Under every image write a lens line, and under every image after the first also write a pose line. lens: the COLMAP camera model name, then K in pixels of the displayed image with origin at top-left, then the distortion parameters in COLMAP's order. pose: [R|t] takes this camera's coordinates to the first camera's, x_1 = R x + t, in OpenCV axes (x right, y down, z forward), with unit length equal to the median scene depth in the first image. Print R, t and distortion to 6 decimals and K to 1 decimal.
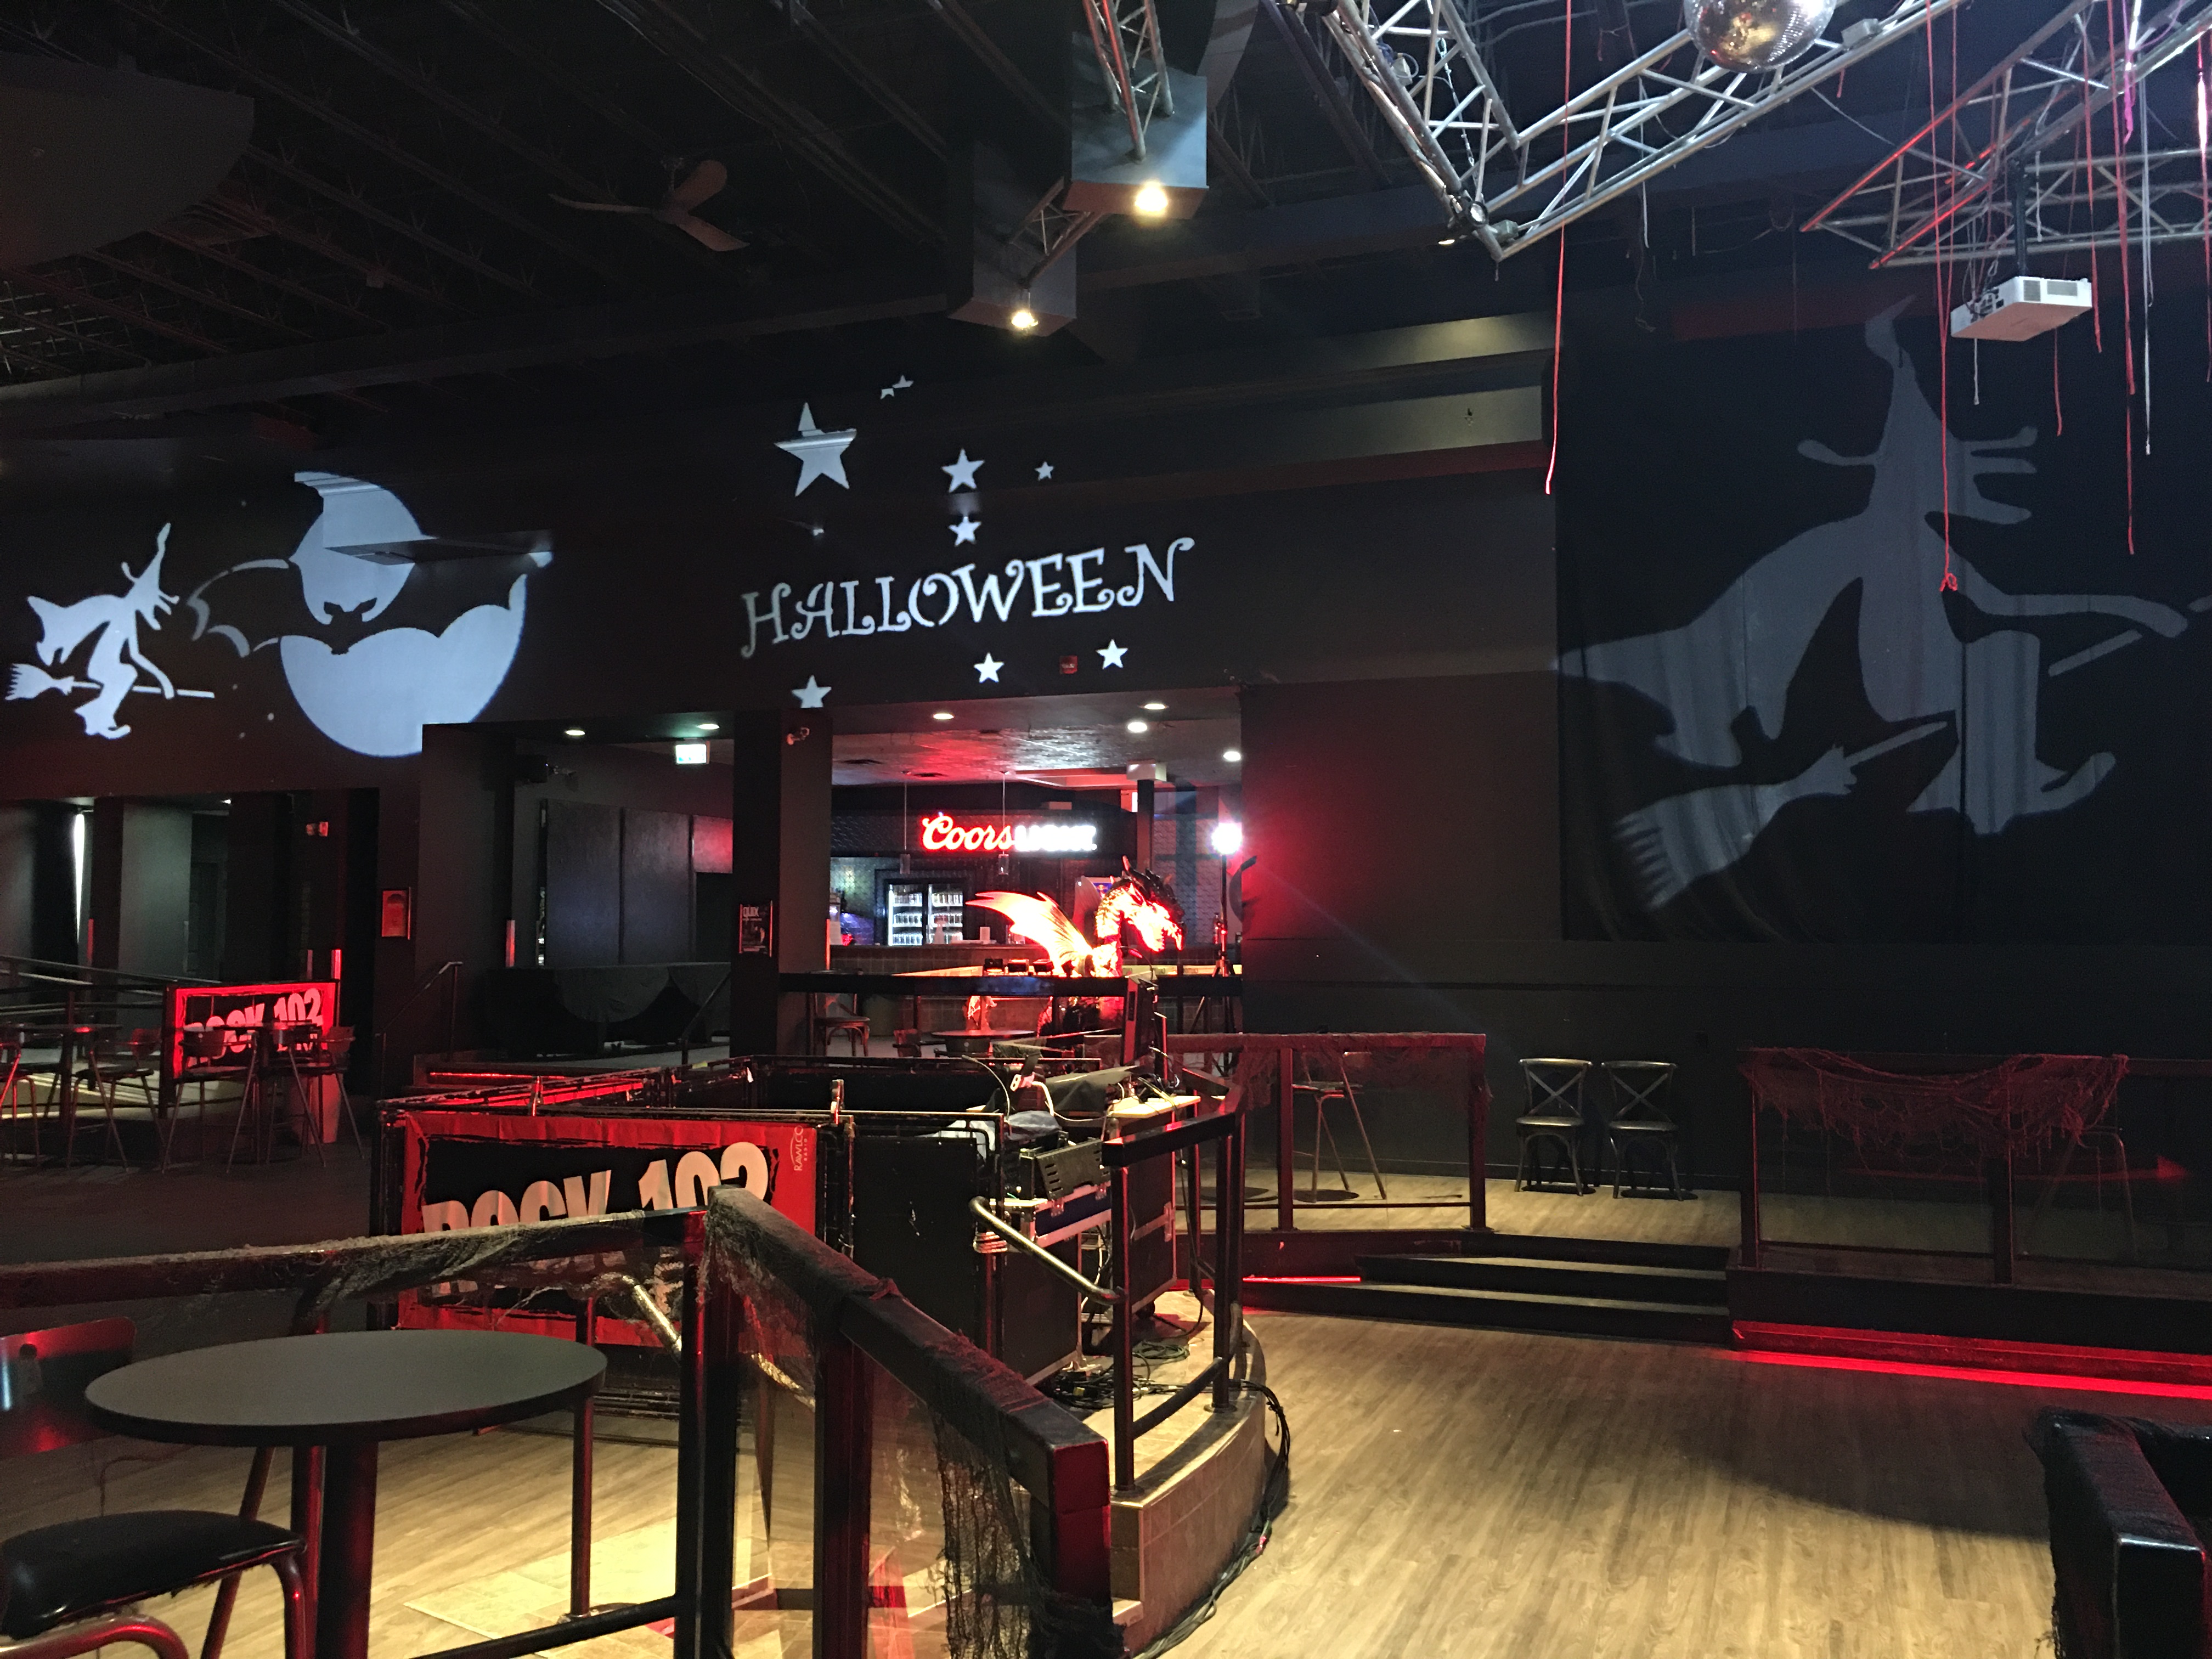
lens RADIAL K [[1892.3, 0, 1064.3], [0, 1892.3, 824.1], [0, 0, 1]] dist [0.069503, -0.070657]
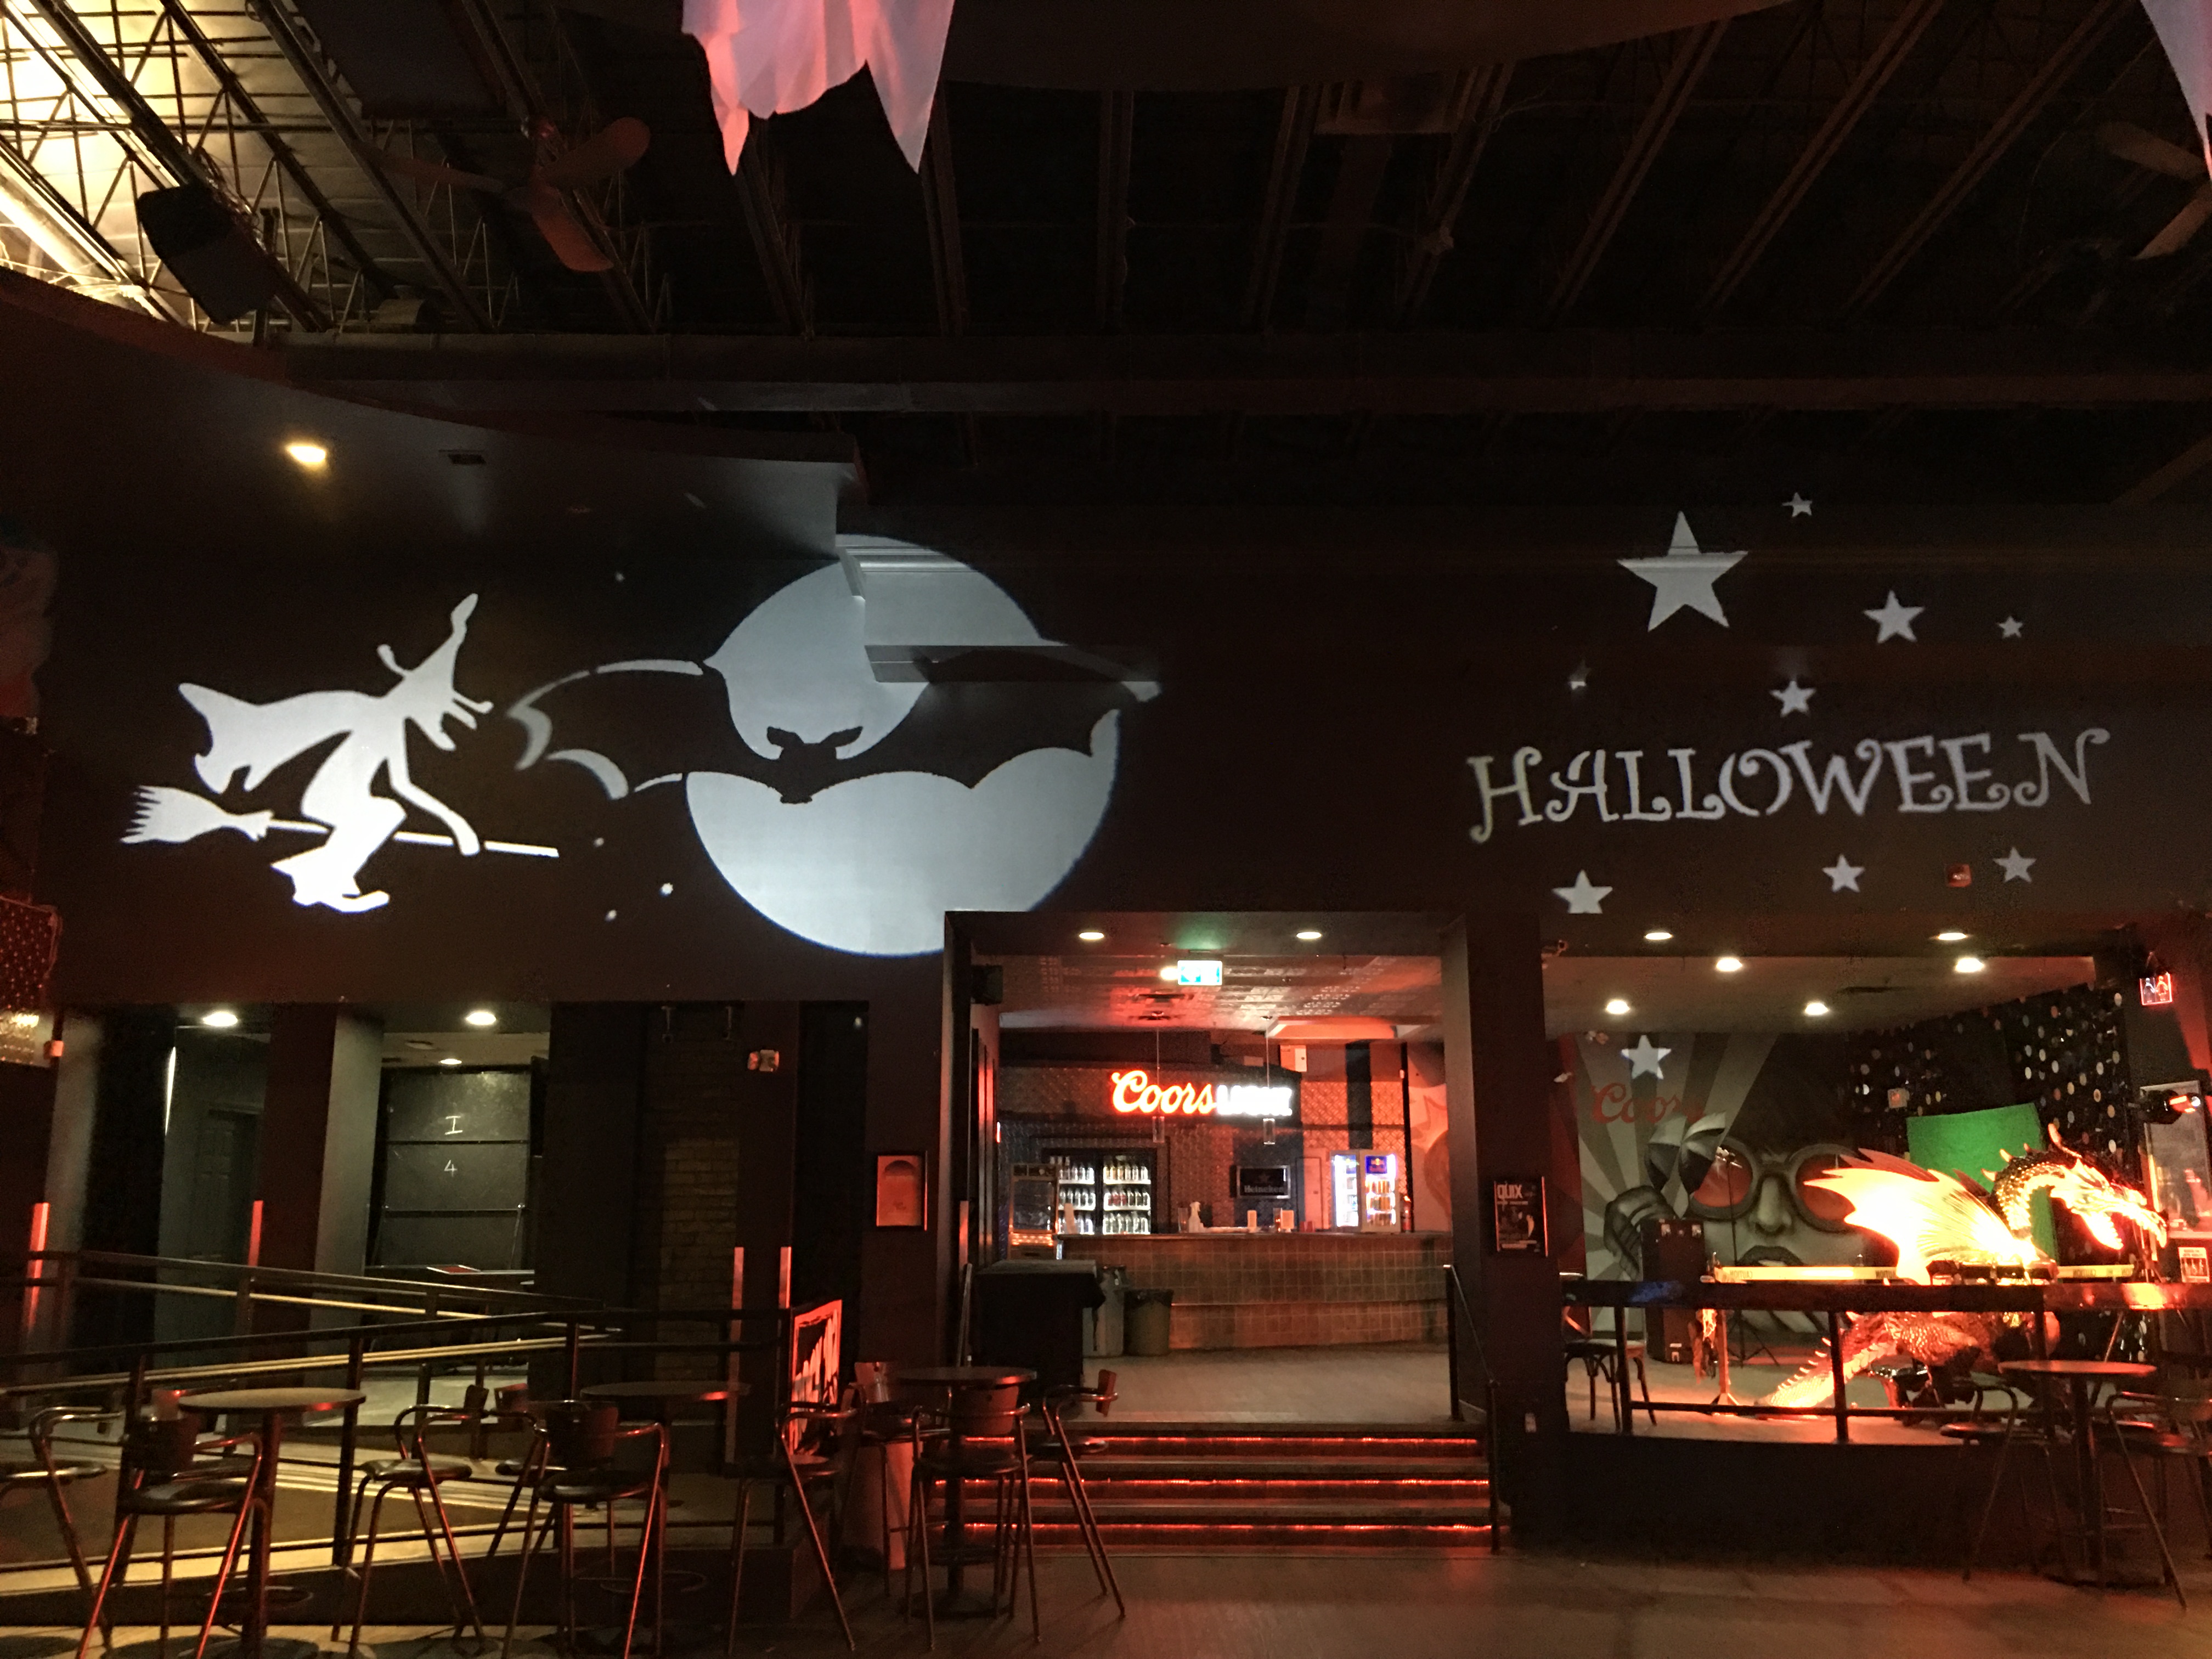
lens RADIAL K [[1892.3, 0, 1064.3], [0, 1892.3, 824.1], [0, 0, 1]] dist [0.069503, -0.070657]
pose [[0.930225, 0.072872, 0.359682, -0.596376], [-0.019909, 0.988665, -0.148813, 0.019369], [-0.366449, 0.131269, 0.921132, 0.380842]]
